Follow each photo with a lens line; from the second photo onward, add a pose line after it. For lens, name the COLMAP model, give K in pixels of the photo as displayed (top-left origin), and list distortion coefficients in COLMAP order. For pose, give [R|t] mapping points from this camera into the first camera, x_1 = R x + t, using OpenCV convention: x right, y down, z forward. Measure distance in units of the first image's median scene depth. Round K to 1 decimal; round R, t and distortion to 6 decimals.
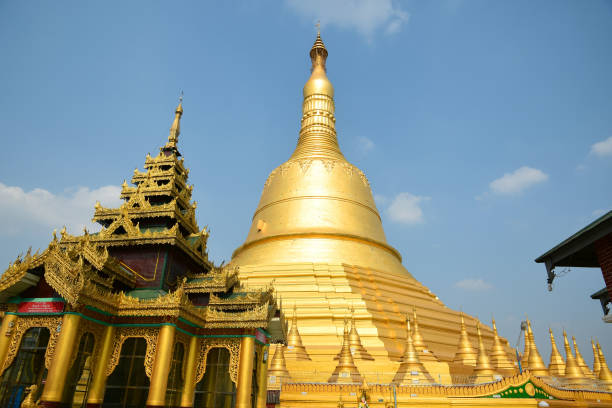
lens RADIAL K [[402.3, 0, 301.5], [0, 402.3, 206.7], [0, 0, 1]] dist [-0.041468, 0.018866]
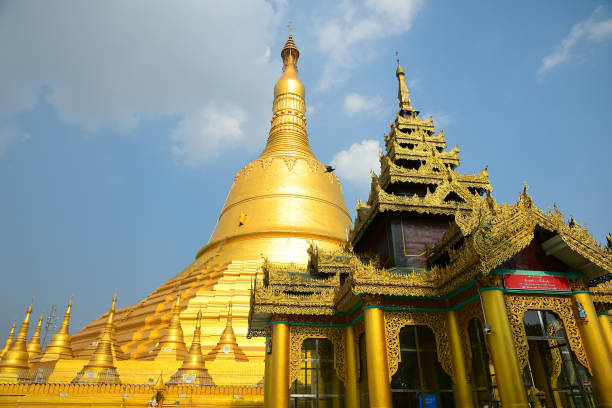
lens RADIAL K [[402.3, 0, 306.3], [0, 402.3, 200.7], [0, 0, 1]] dist [-0.041468, 0.018866]
pose [[0.953472, 0.130947, 0.271559, -0.798913], [-0.121939, 0.991284, -0.049864, 0.119353], [-0.275721, 0.014430, 0.961129, 0.253425]]
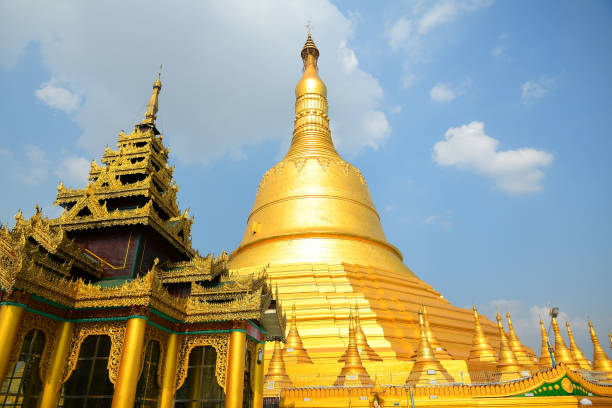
lens RADIAL K [[402.3, 0, 300.1], [0, 402.3, 206.8], [0, 0, 1]] dist [-0.041468, 0.018866]
pose [[0.999488, -0.031107, 0.007476, -0.002241], [0.031238, 0.999350, -0.018006, 0.064979], [-0.006911, 0.018231, 0.999810, 0.125842]]
